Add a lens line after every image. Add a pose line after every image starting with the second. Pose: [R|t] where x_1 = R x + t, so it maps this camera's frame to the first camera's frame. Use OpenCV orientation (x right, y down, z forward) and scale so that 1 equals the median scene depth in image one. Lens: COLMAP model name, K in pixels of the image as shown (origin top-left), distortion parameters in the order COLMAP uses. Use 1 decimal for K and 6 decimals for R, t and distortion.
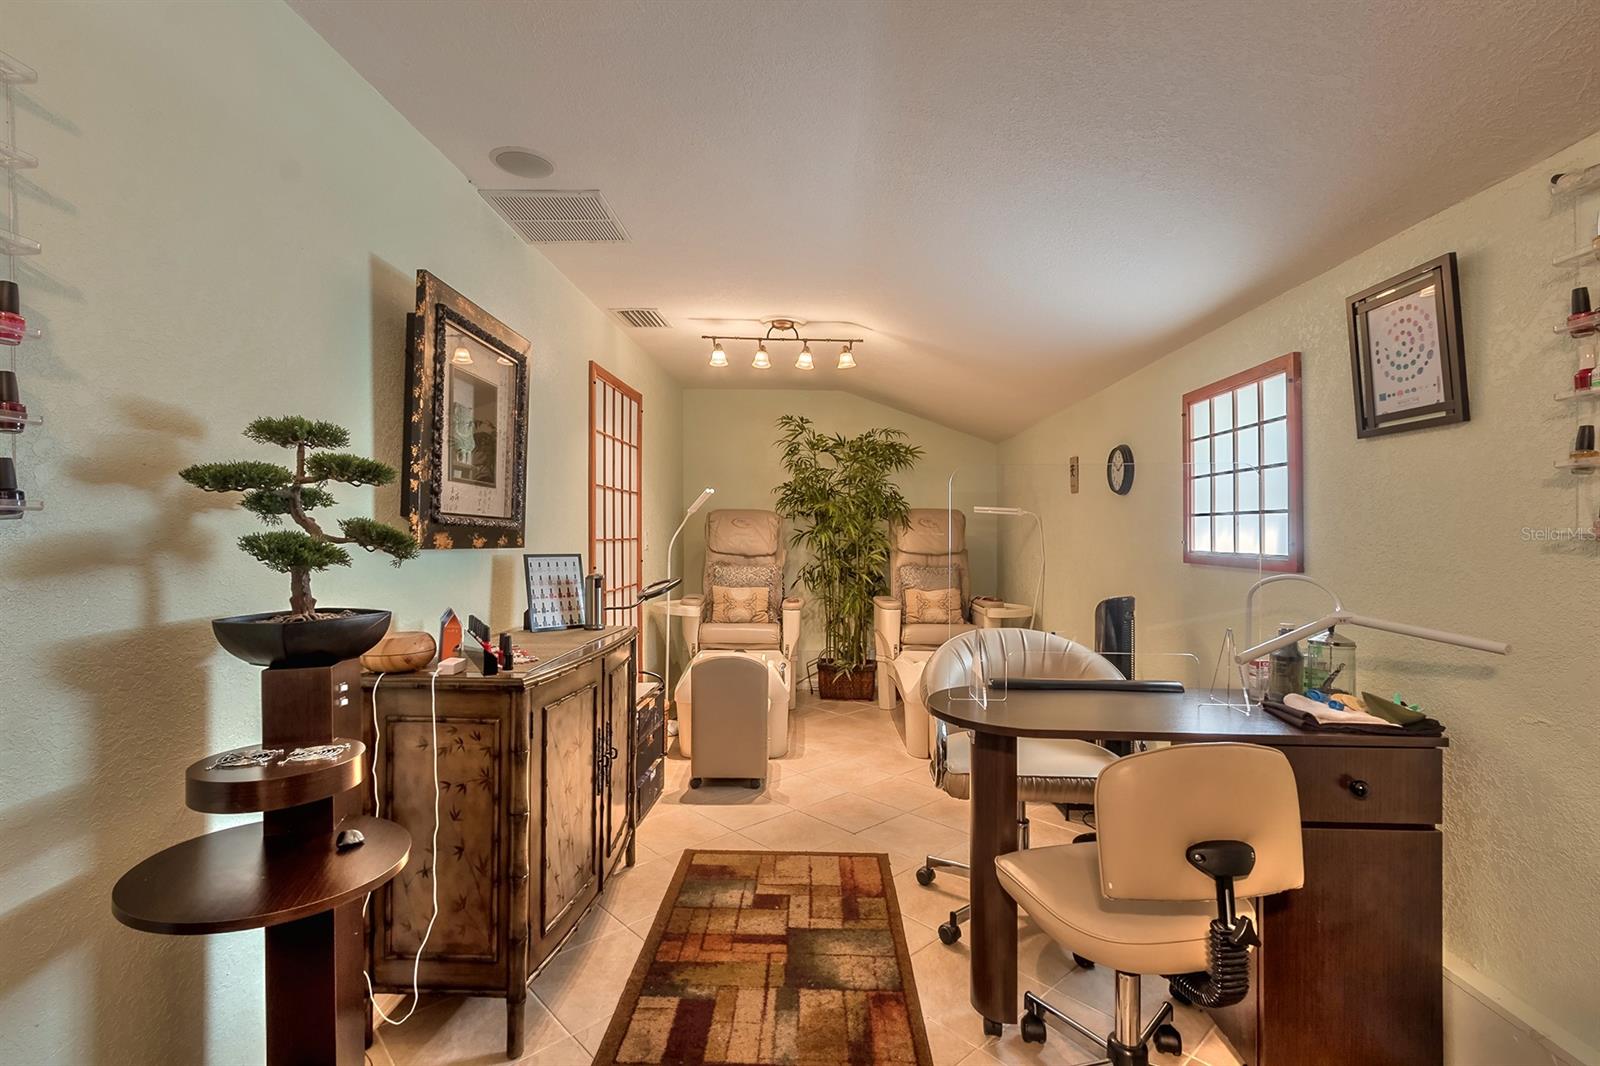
lens RADIAL K [[736.8, 0, 798.9], [0, 736.8, 526.7], [0, 0, 1]] dist [0.000329, 0.000006]
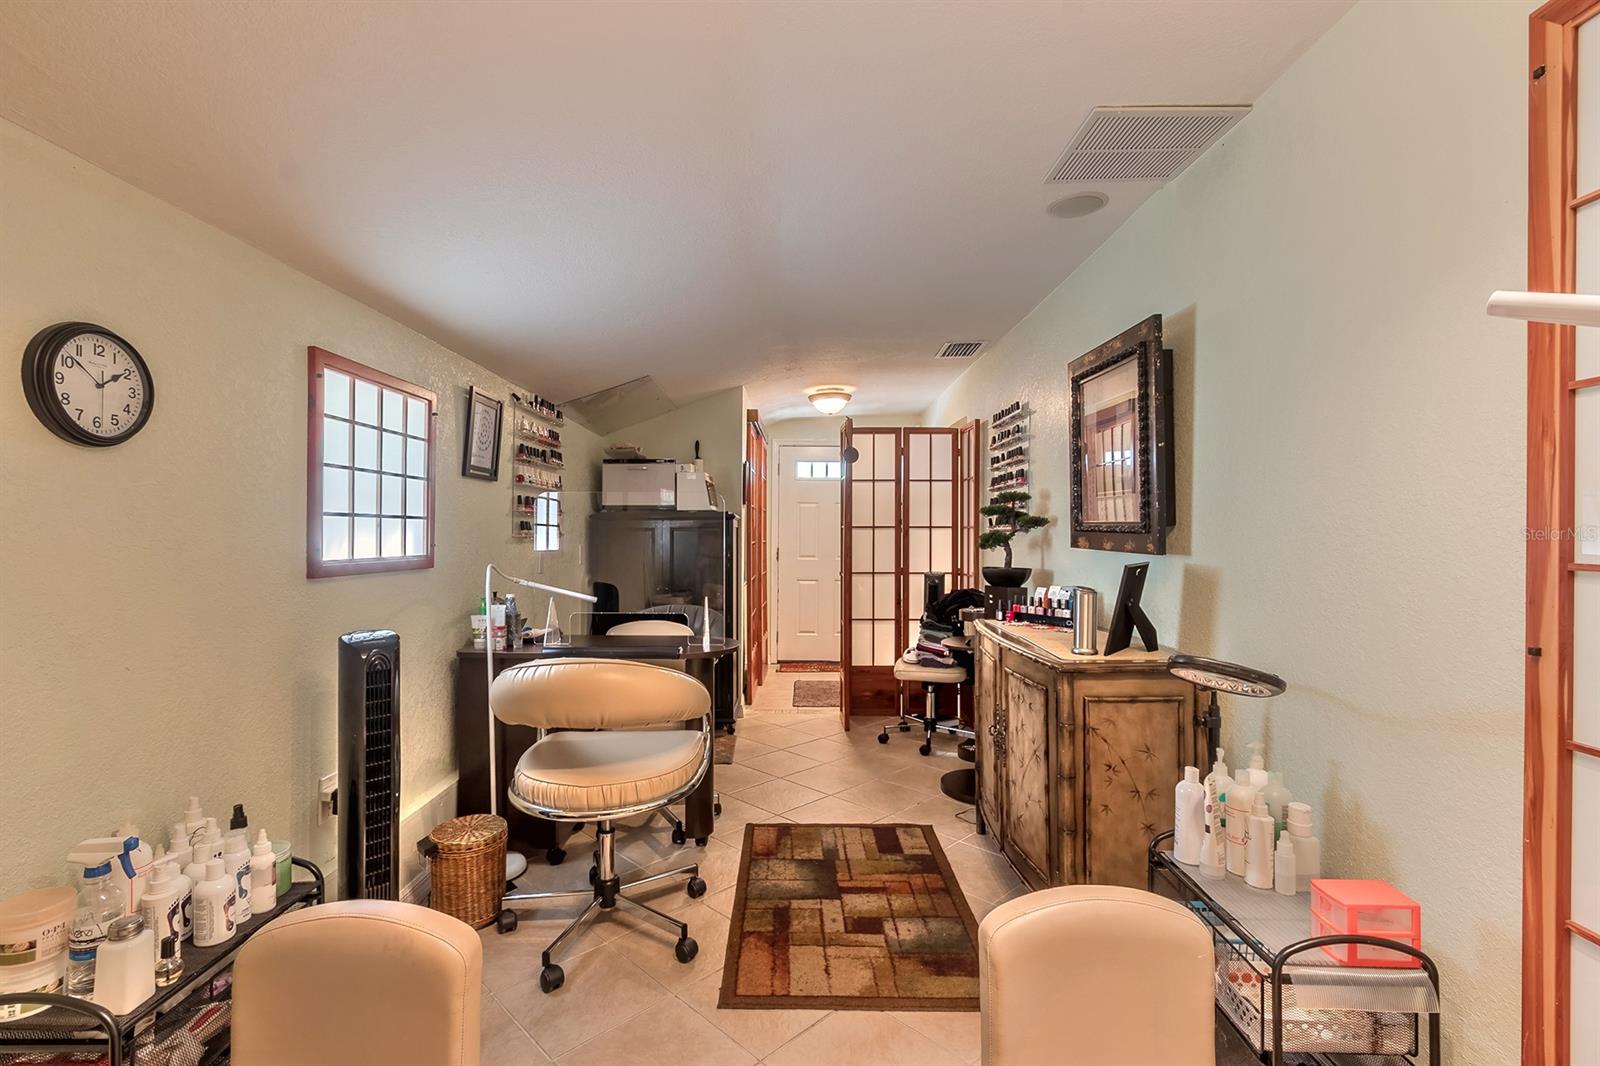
lens RADIAL K [[736.8, 0, 794.3], [0, 736.8, 533.3], [0, 0, 1]] dist [0.000329, 0.000006]
pose [[-0.999500, -0.001013, -0.031605, 0.085928], [-0.000713, 0.999954, -0.009517, 0.012978], [0.031613, -0.009490, -0.999455, 2.032662]]
